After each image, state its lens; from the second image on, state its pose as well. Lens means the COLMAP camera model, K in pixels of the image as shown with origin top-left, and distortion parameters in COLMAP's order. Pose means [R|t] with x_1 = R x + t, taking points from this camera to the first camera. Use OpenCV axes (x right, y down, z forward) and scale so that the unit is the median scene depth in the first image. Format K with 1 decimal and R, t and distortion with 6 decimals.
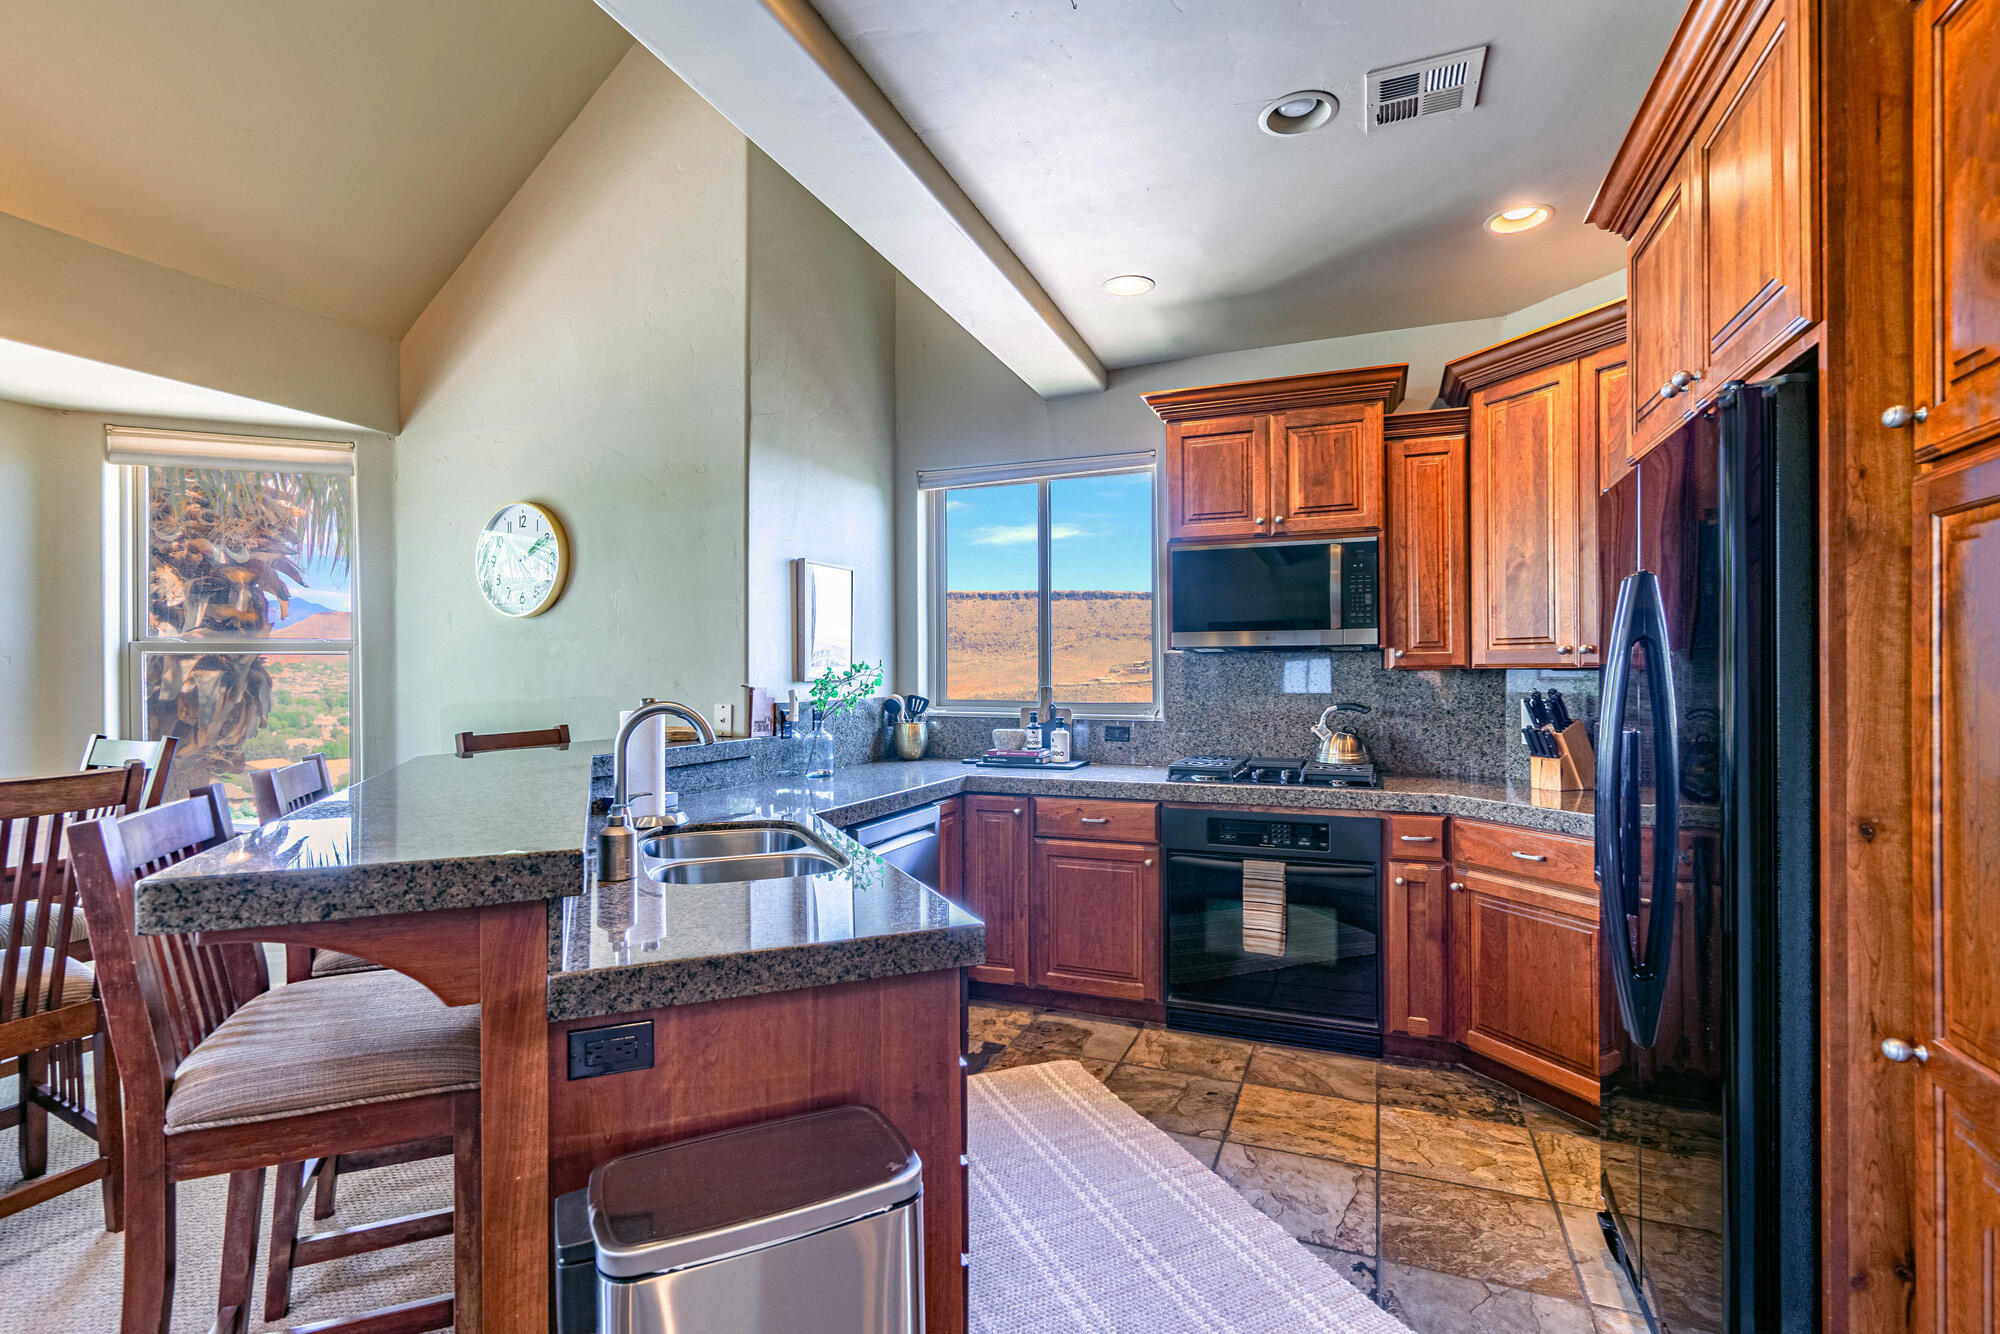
lens RADIAL K [[928.1, 0, 1010.8], [0, 928.1, 674.7], [0, 0, 1]] dist [-0.002026, 0.002433]
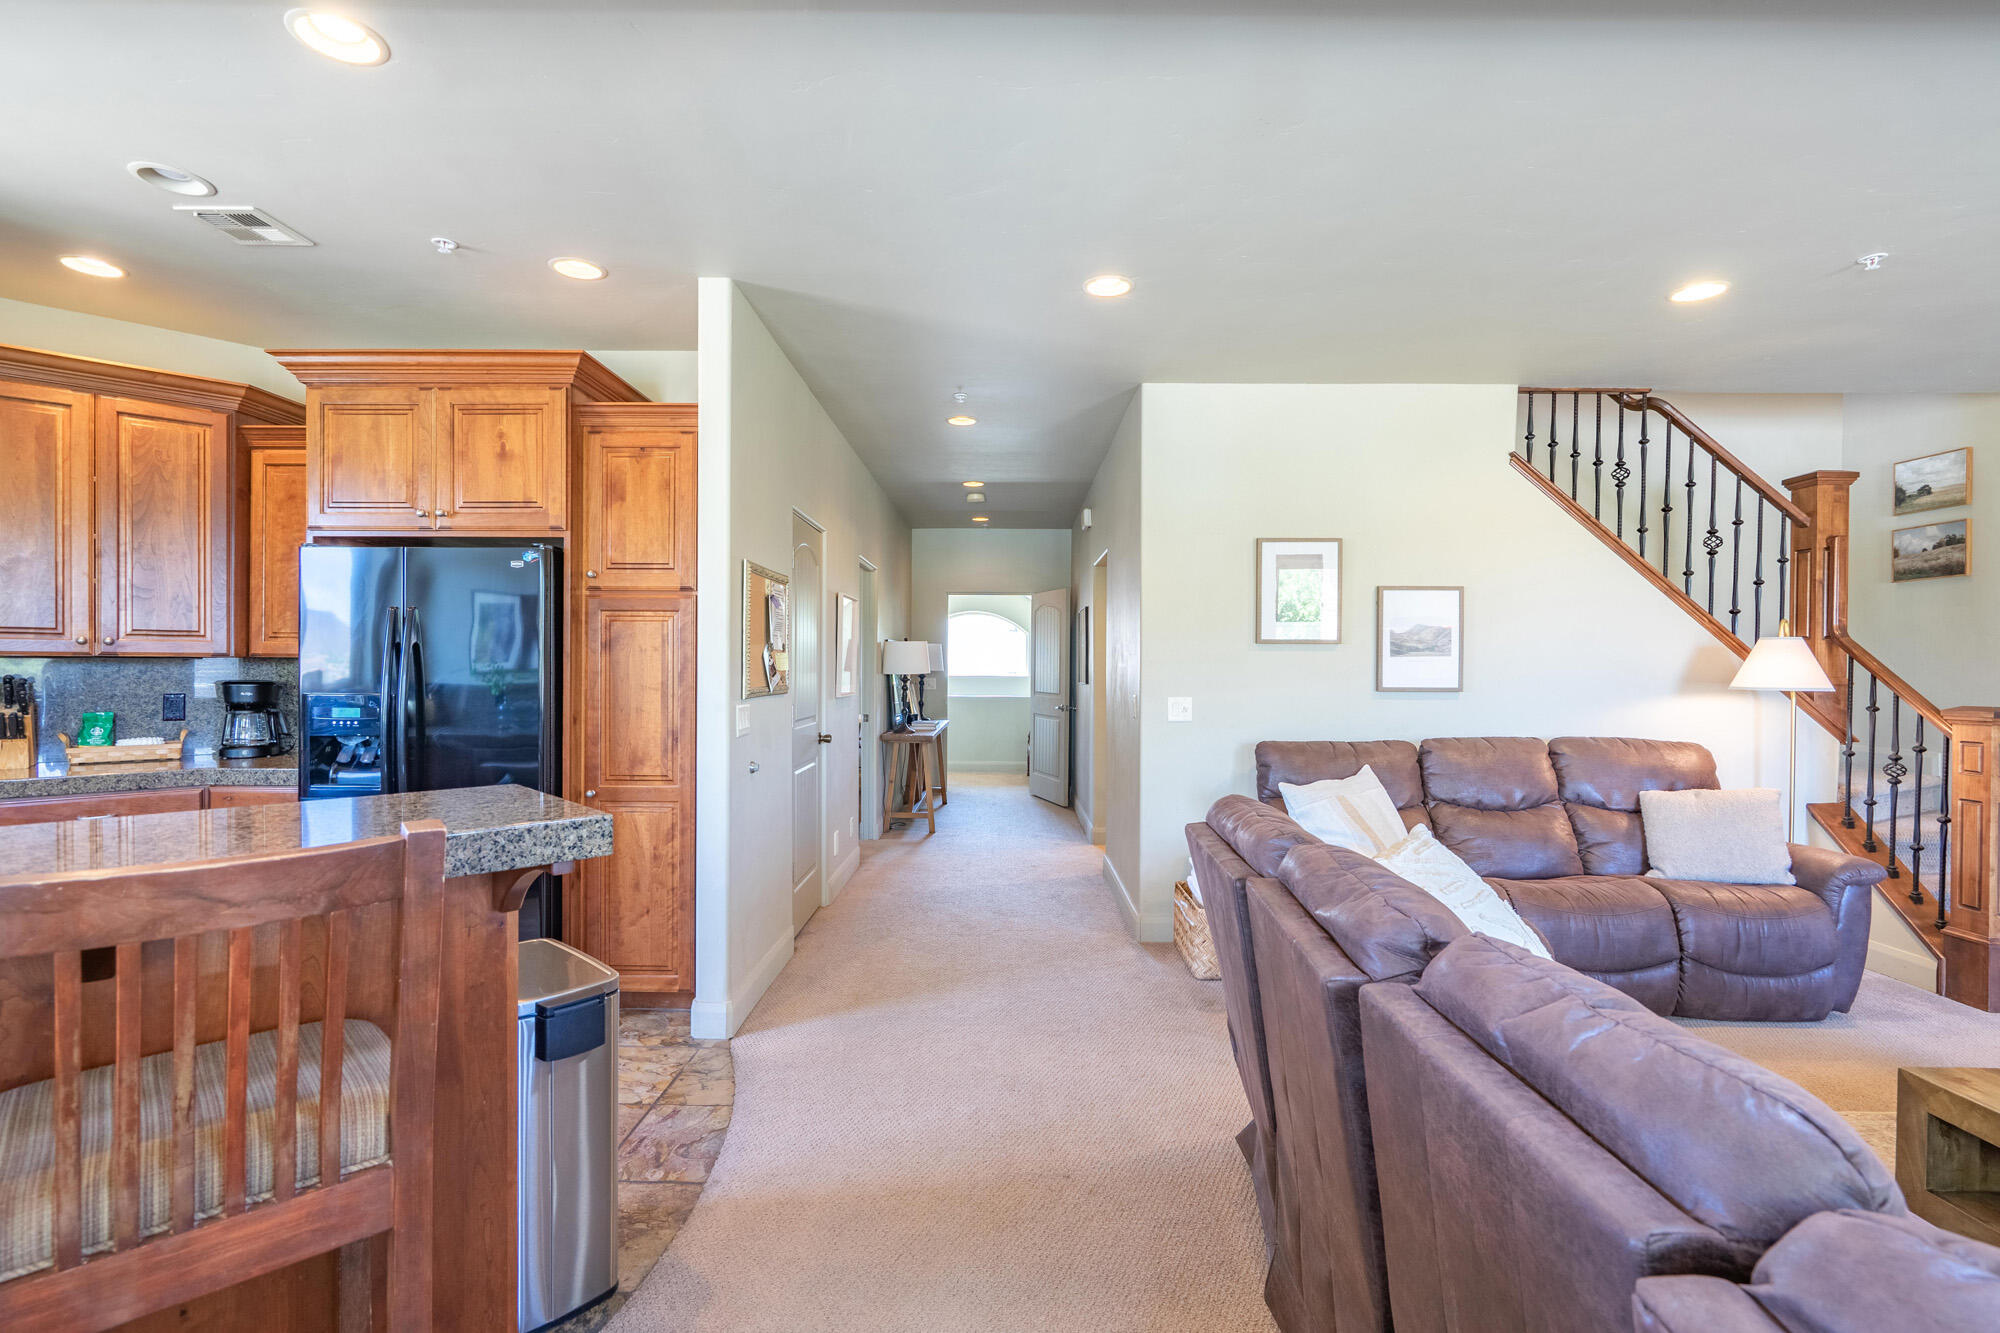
lens RADIAL K [[928.1, 0, 972.2], [0, 928.1, 672.8], [0, 0, 1]] dist [-0.002026, 0.002433]
pose [[-0.338858, -0.007795, 0.940805, -0.757199], [-0.003166, 0.999969, 0.007145, 0.001771], [-0.940832, -0.000558, -0.338873, 0.301790]]
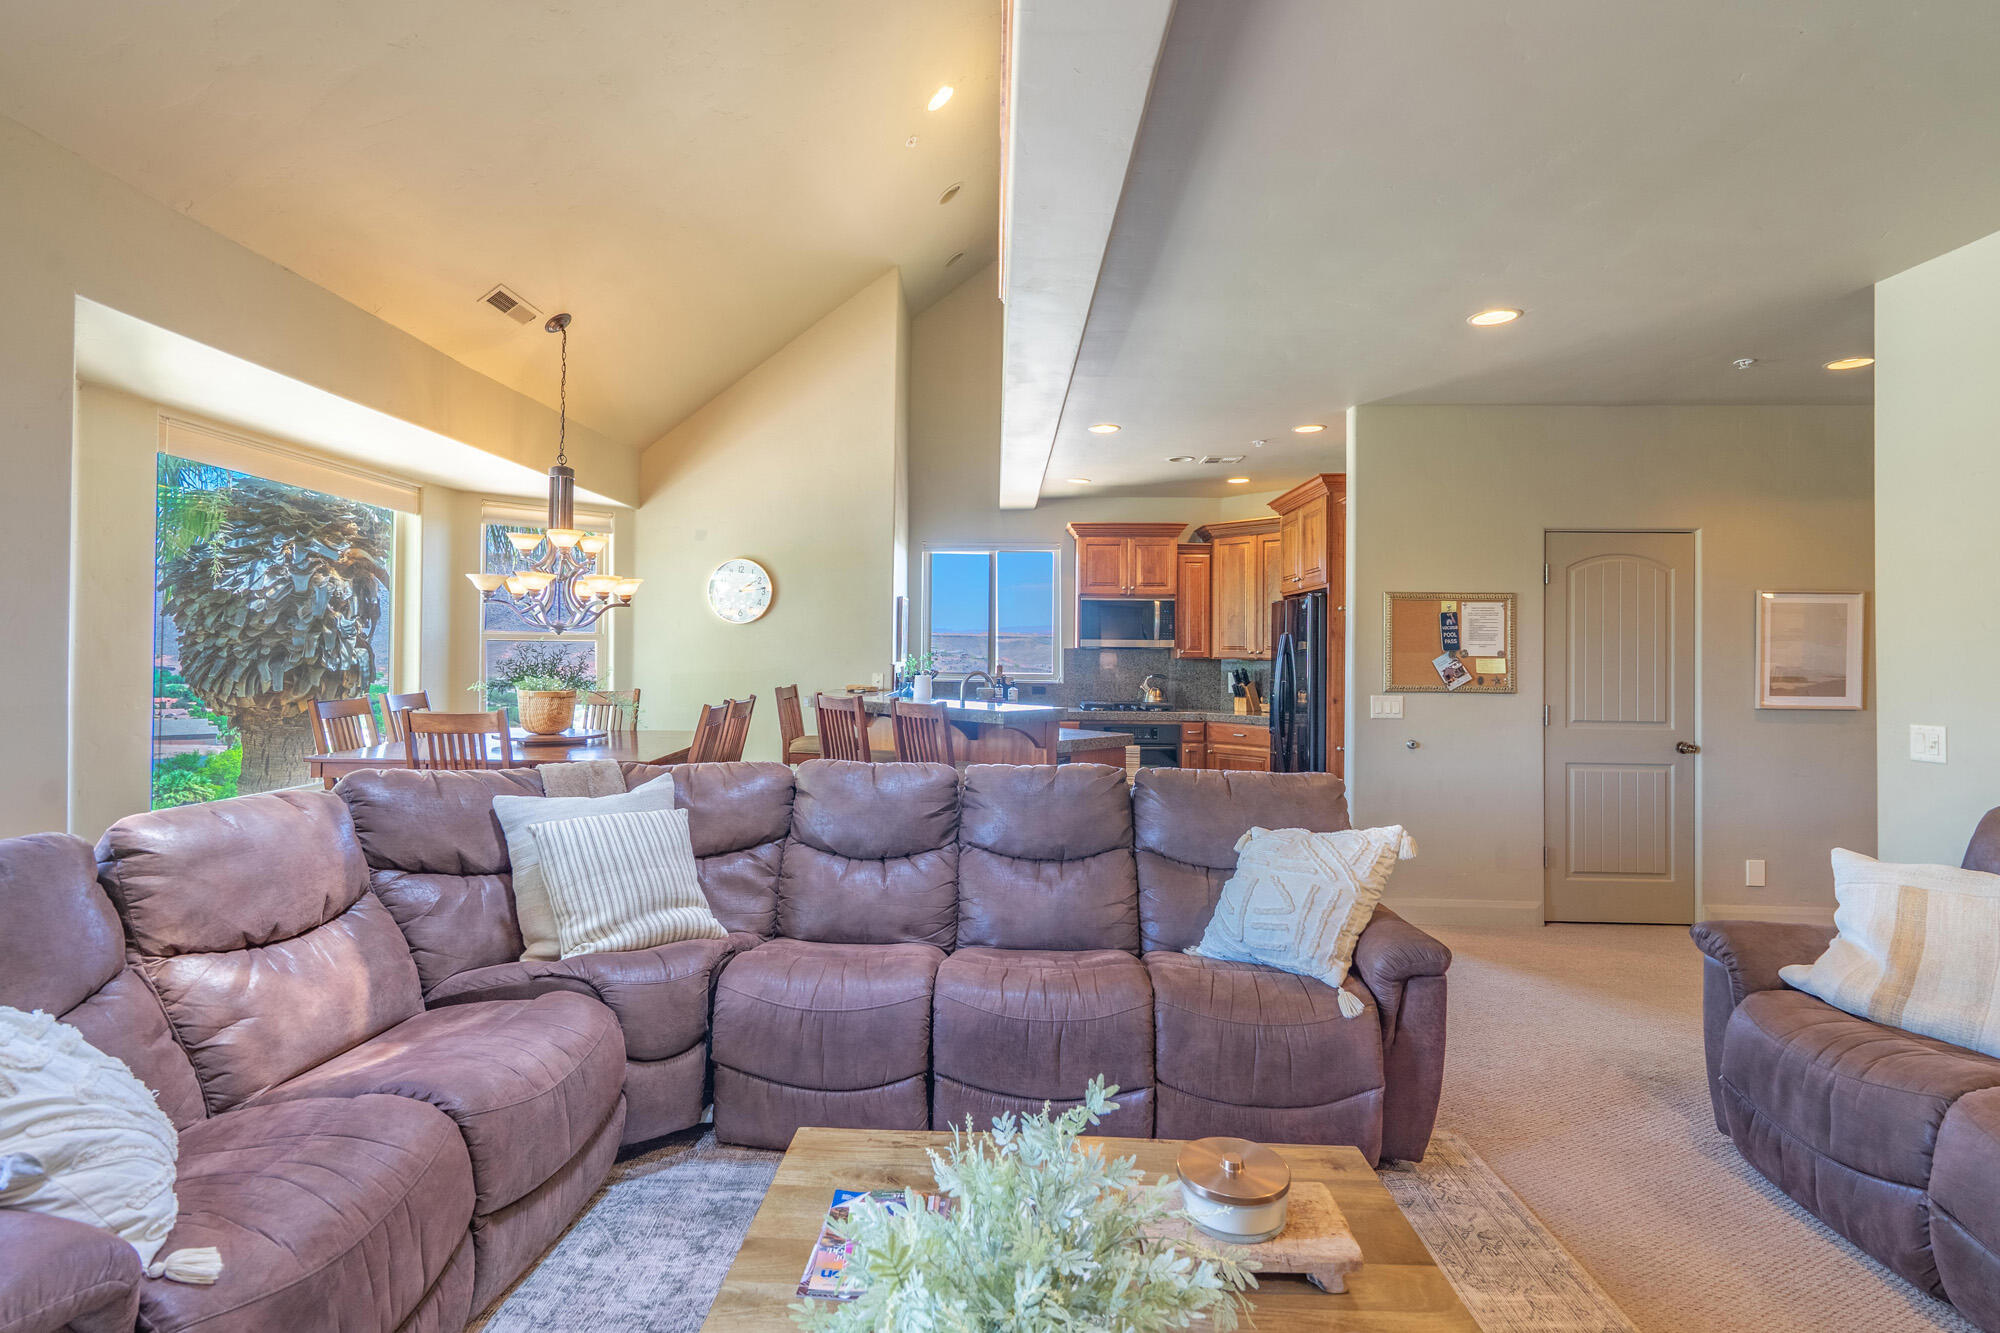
lens RADIAL K [[928.1, 0, 1013.8], [0, 928.1, 654.5], [0, 0, 1]] dist [-0.002026, 0.002433]
pose [[0.935081, 0.012773, 0.354203, -0.740642], [-0.013342, 0.999911, -0.000835, -0.008912], [-0.354182, -0.003945, 0.935168, -0.926174]]
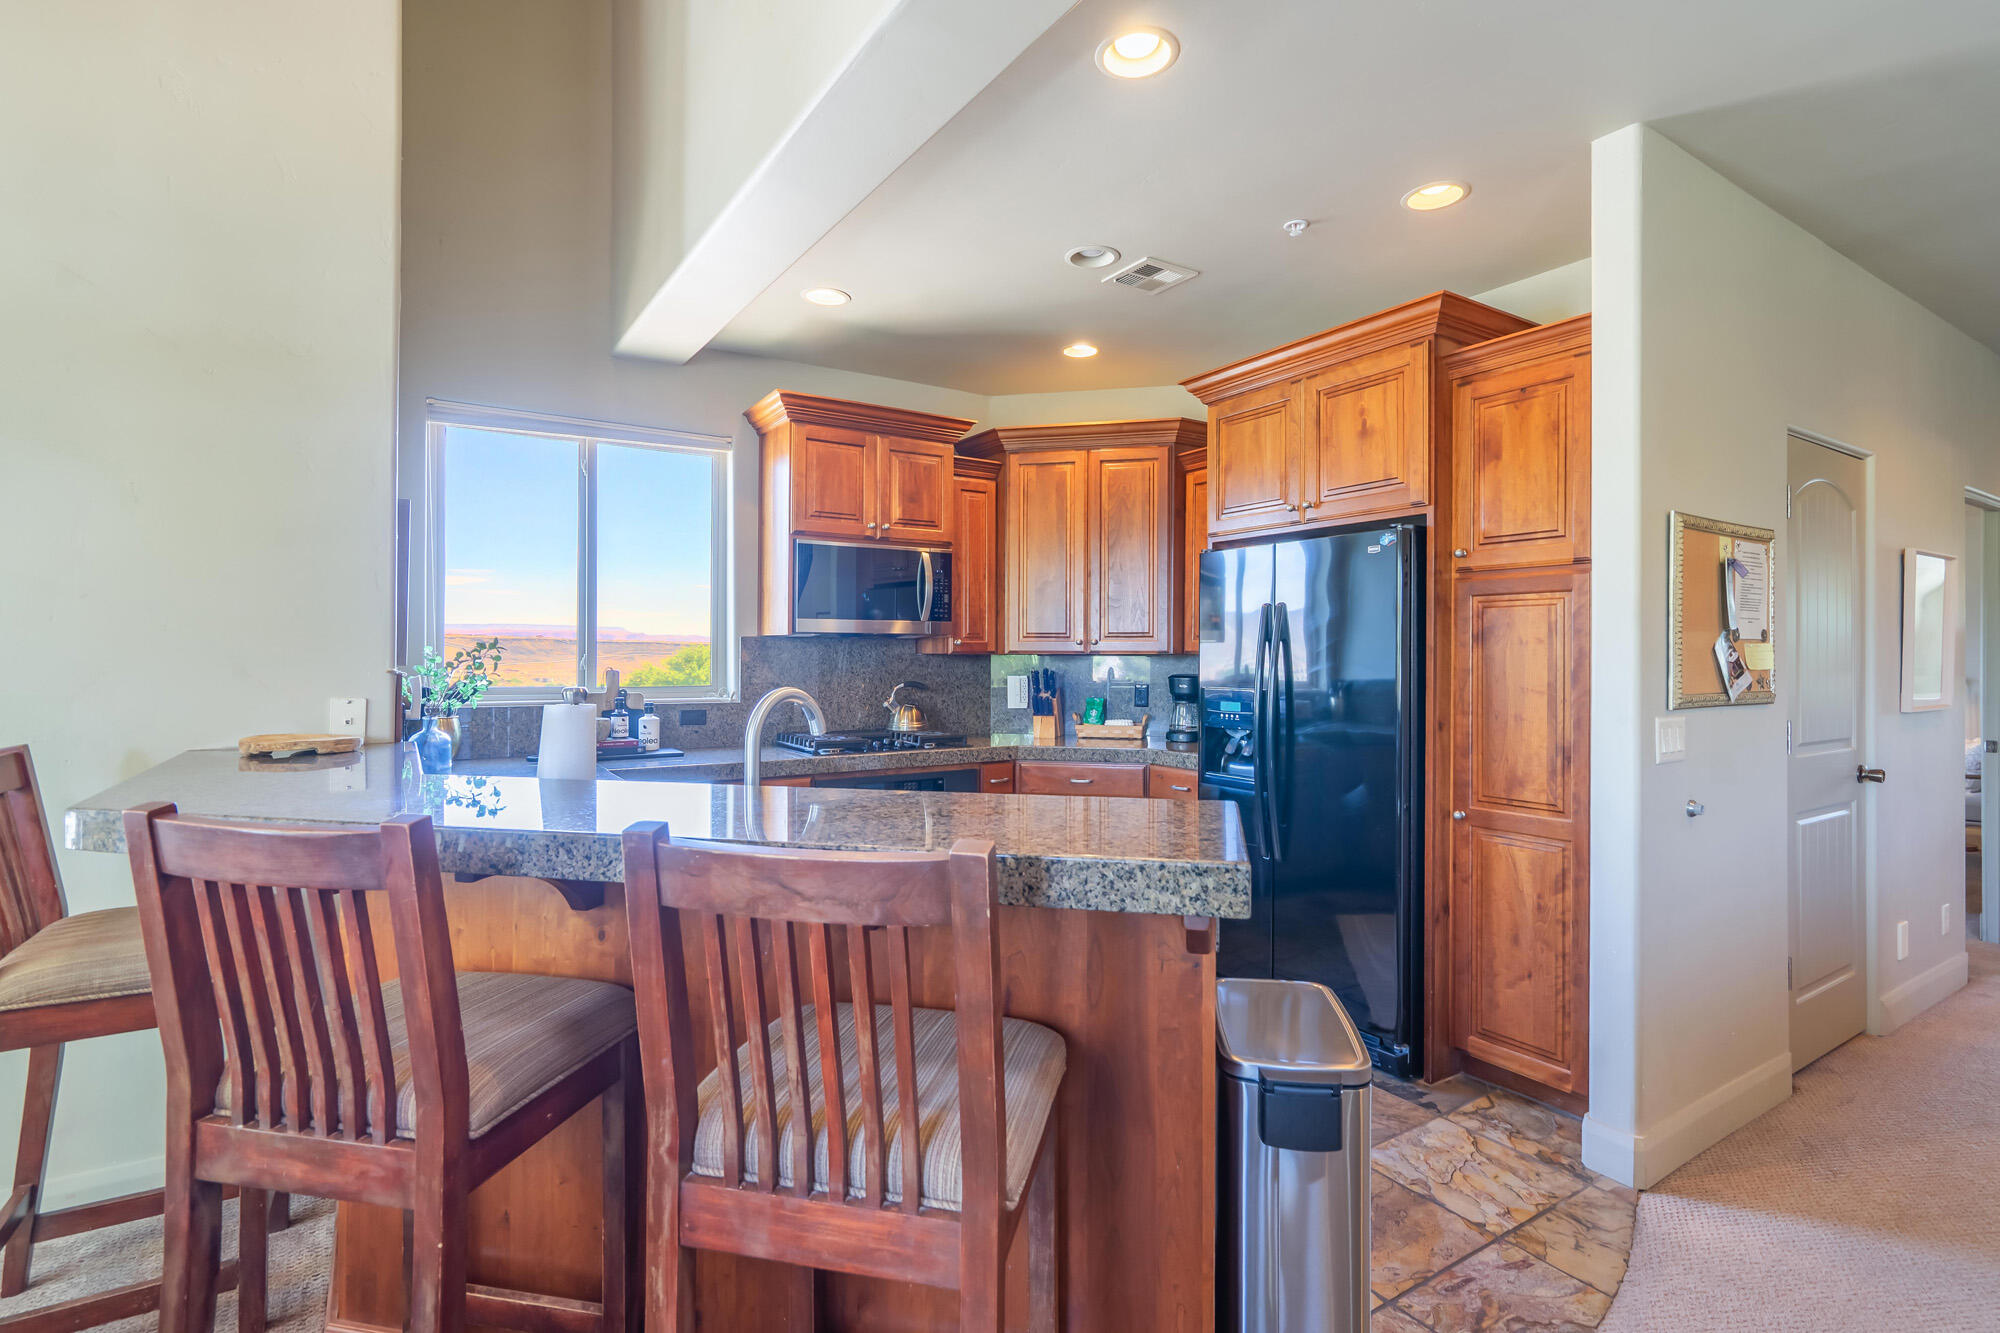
lens RADIAL K [[928.1, 0, 1010.7], [0, 928.1, 651.9], [0, 0, 1]] dist [-0.002026, 0.002433]
pose [[0.585867, 0.007734, 0.810370, -0.592045], [-0.003071, 0.999968, -0.007323, 0.000812], [-0.810401, 0.001802, 0.585872, 0.185025]]
